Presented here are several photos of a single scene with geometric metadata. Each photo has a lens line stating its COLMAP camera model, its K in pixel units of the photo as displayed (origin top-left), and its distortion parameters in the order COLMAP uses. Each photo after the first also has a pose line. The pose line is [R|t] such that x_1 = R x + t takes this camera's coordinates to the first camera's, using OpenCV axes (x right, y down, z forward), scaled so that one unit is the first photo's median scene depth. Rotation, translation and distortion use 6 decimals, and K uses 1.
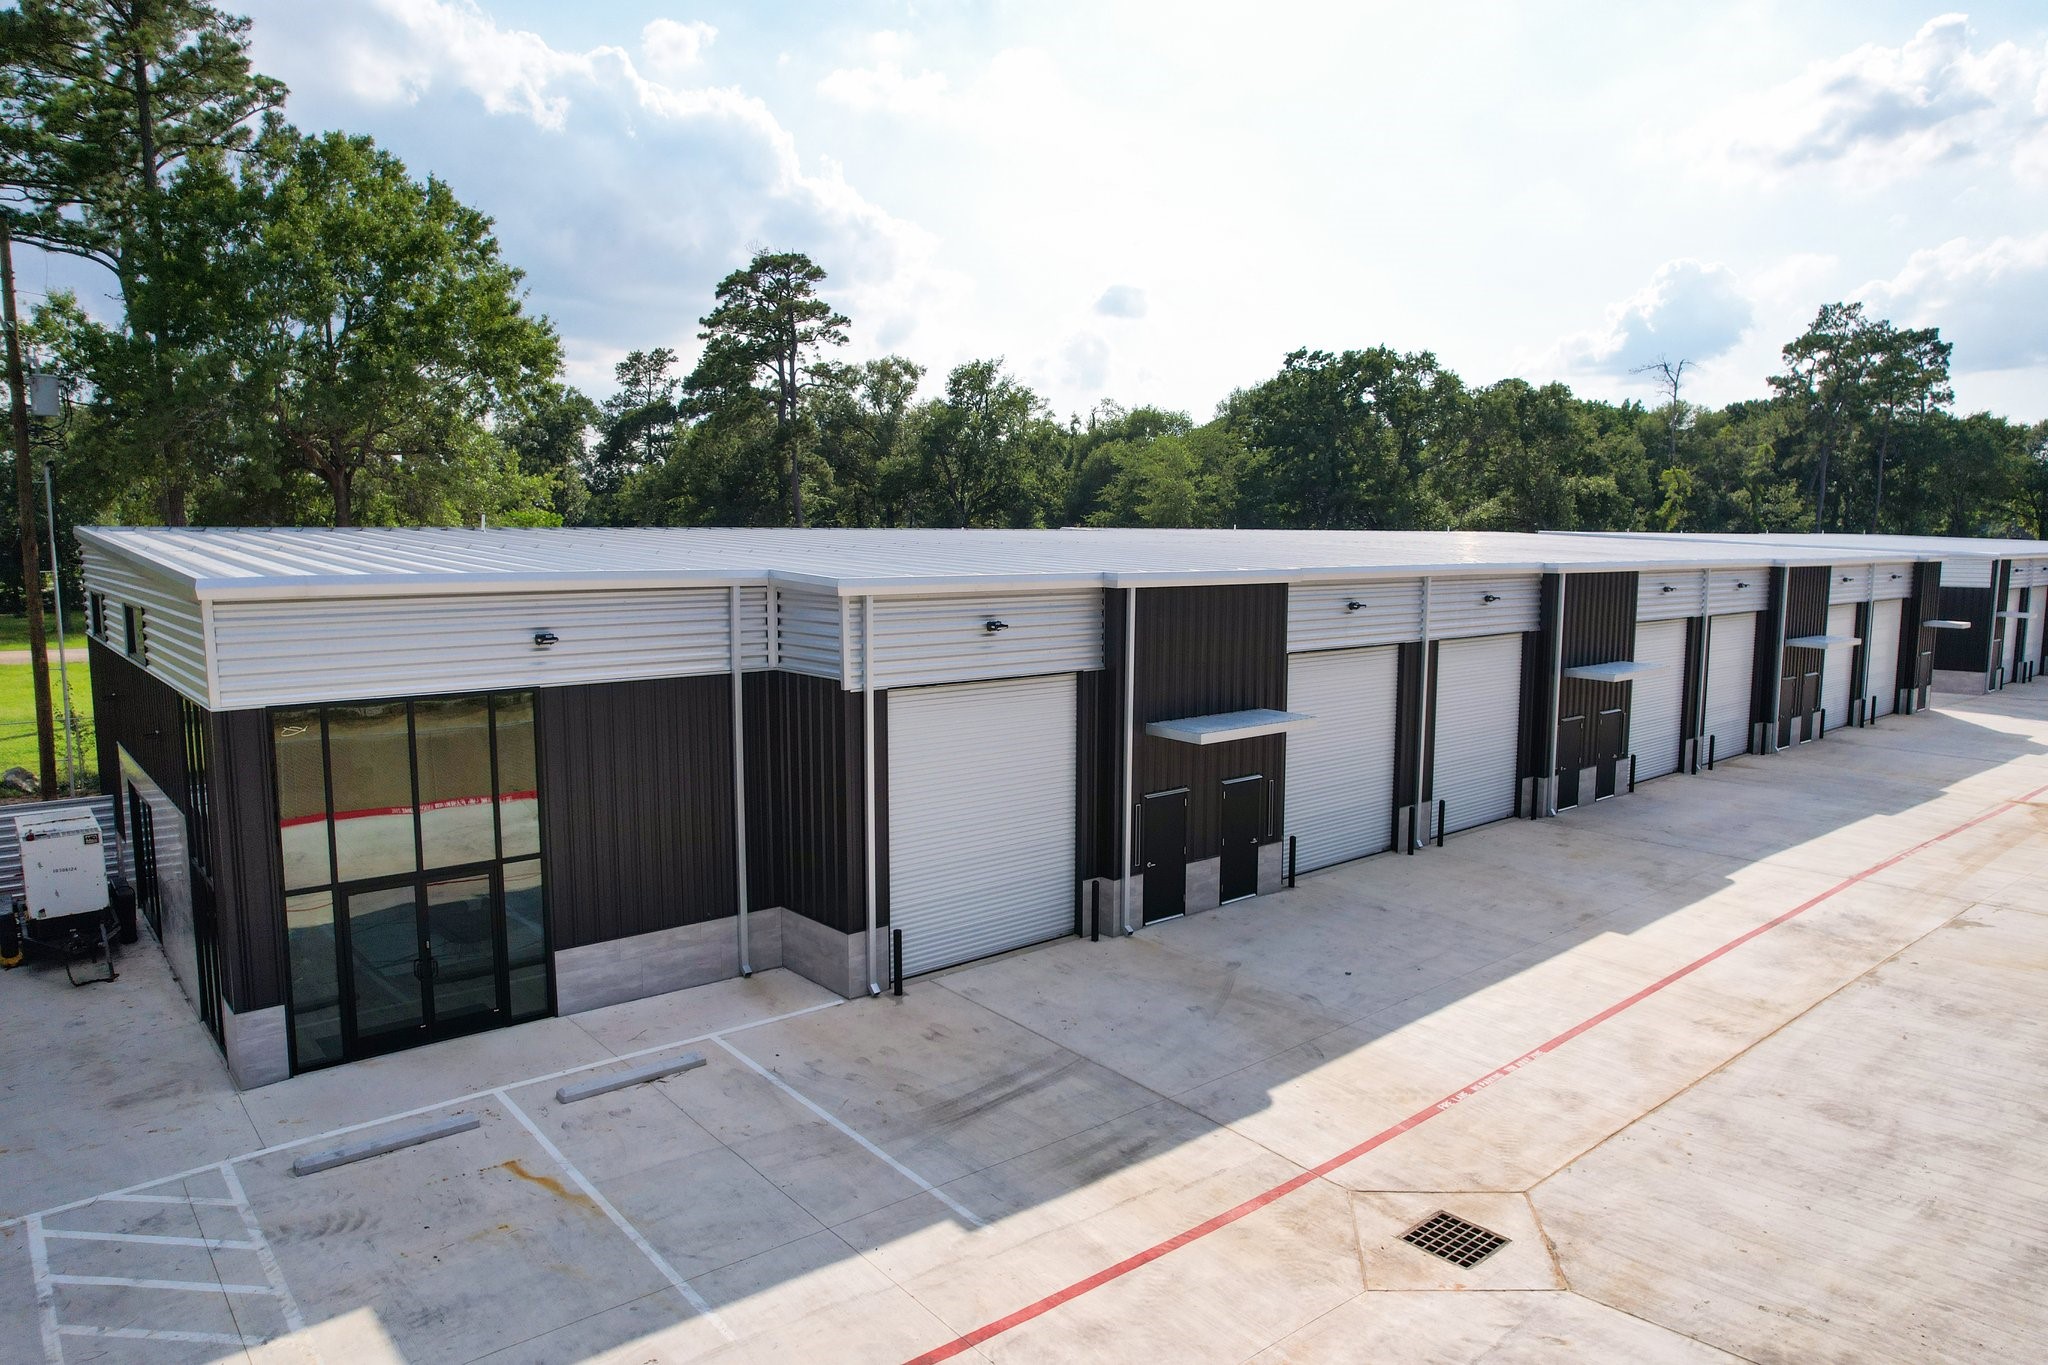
lens RADIAL K [[1308.8, 0, 1016.1], [0, 1308.8, 683.6], [0, 0, 1]] dist [-0.068719, 0.057814]
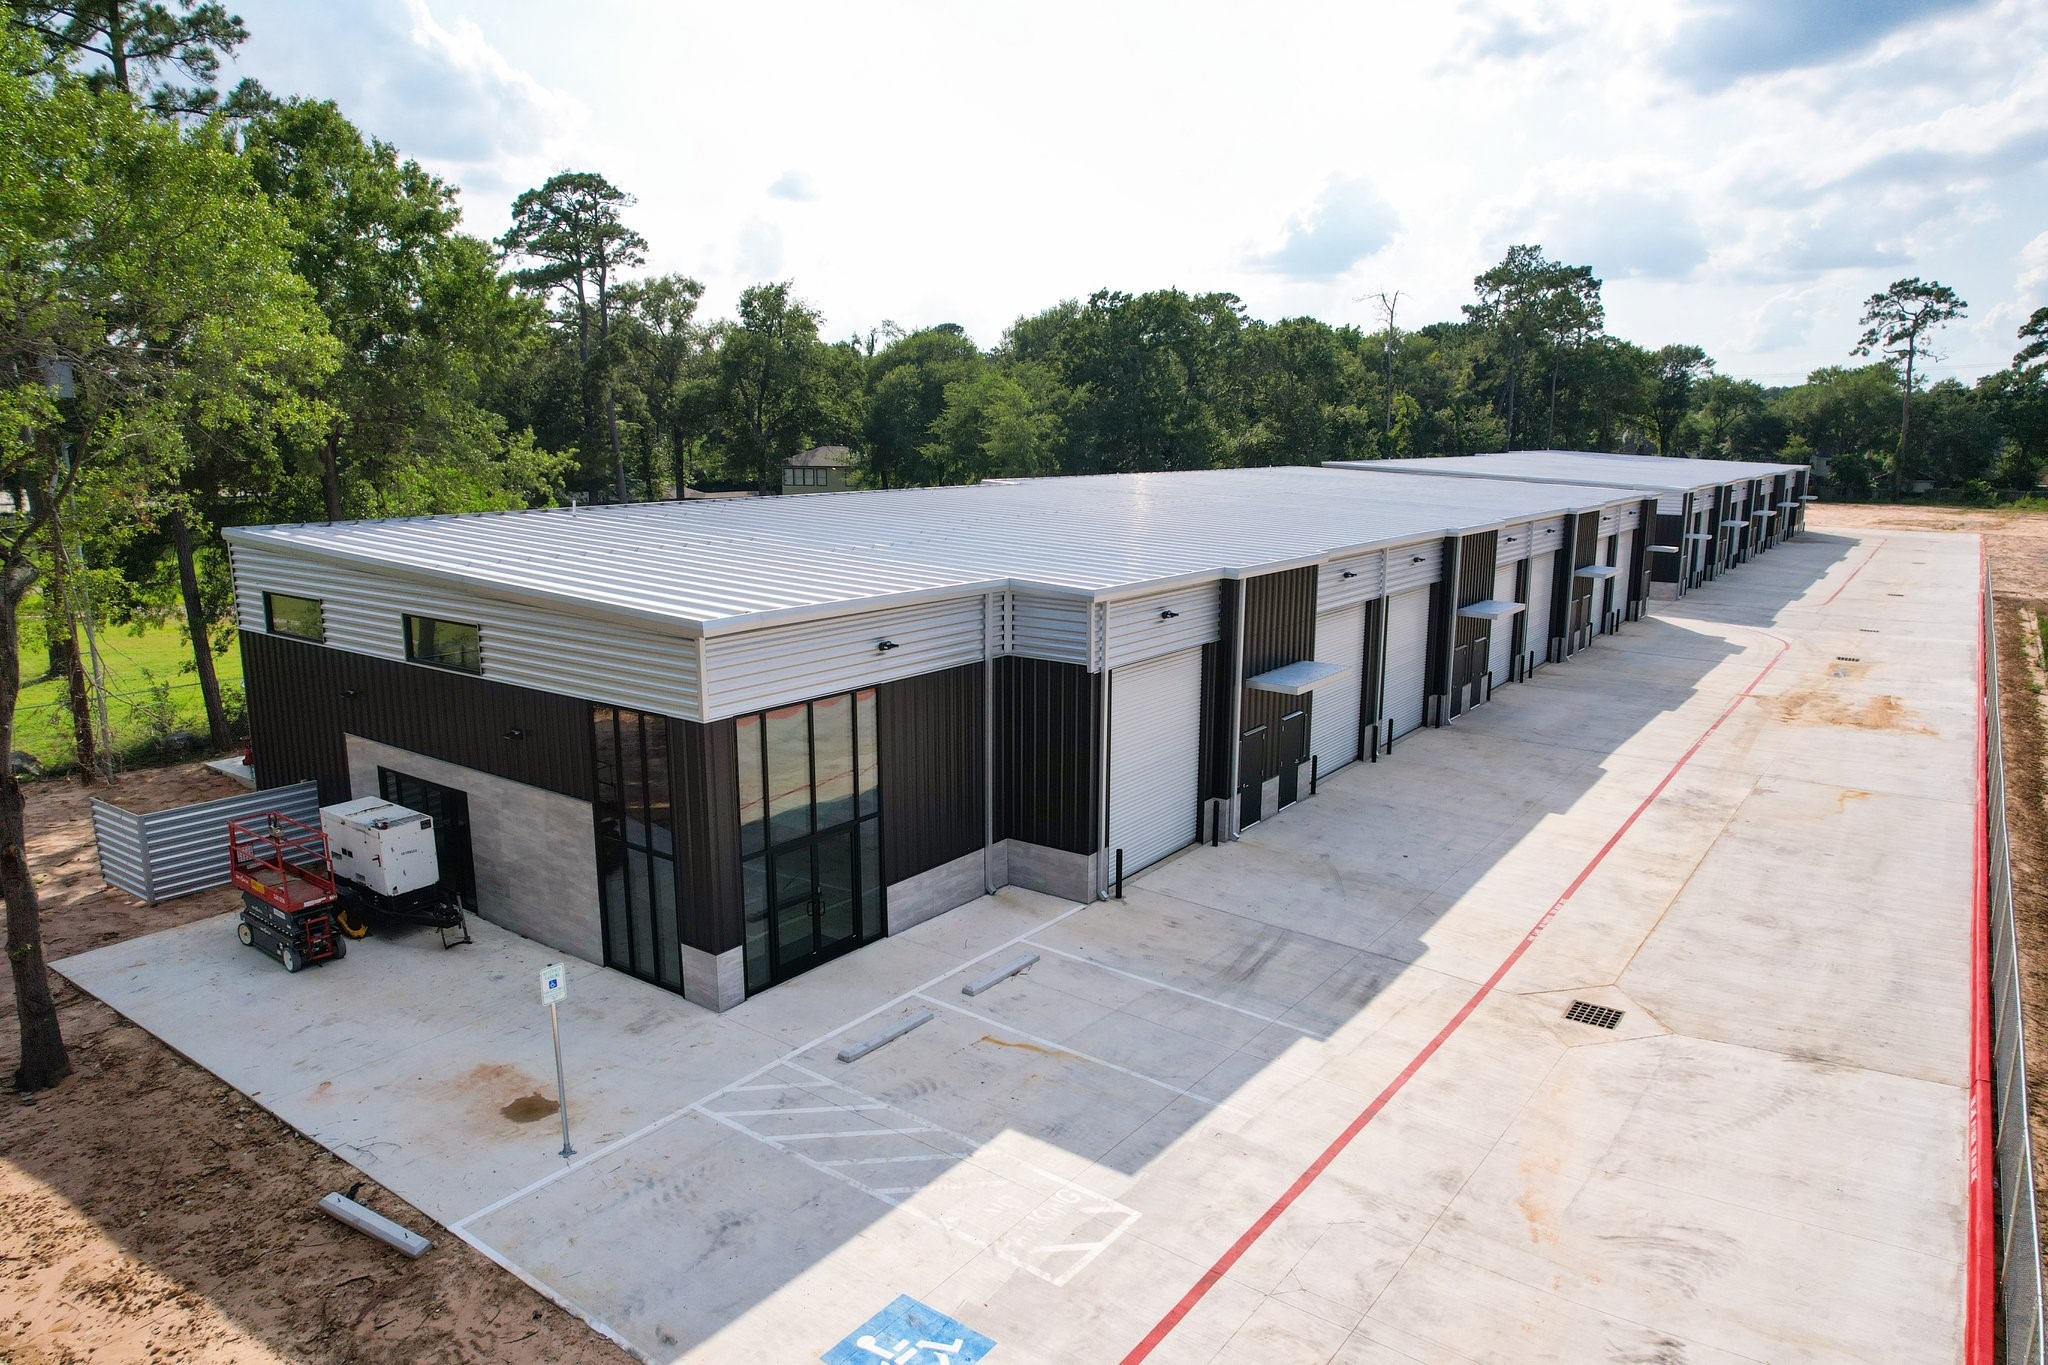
lens RADIAL K [[1308.8, 0, 1023.6], [0, 1308.8, 671.4], [0, 0, 1]] dist [-0.068719, 0.057814]
pose [[0.972768, -0.041905, 0.227961, -0.449782], [0.026153, 0.997084, 0.071688, -0.083685], [-0.230300, -0.063774, 0.971028, -0.239590]]
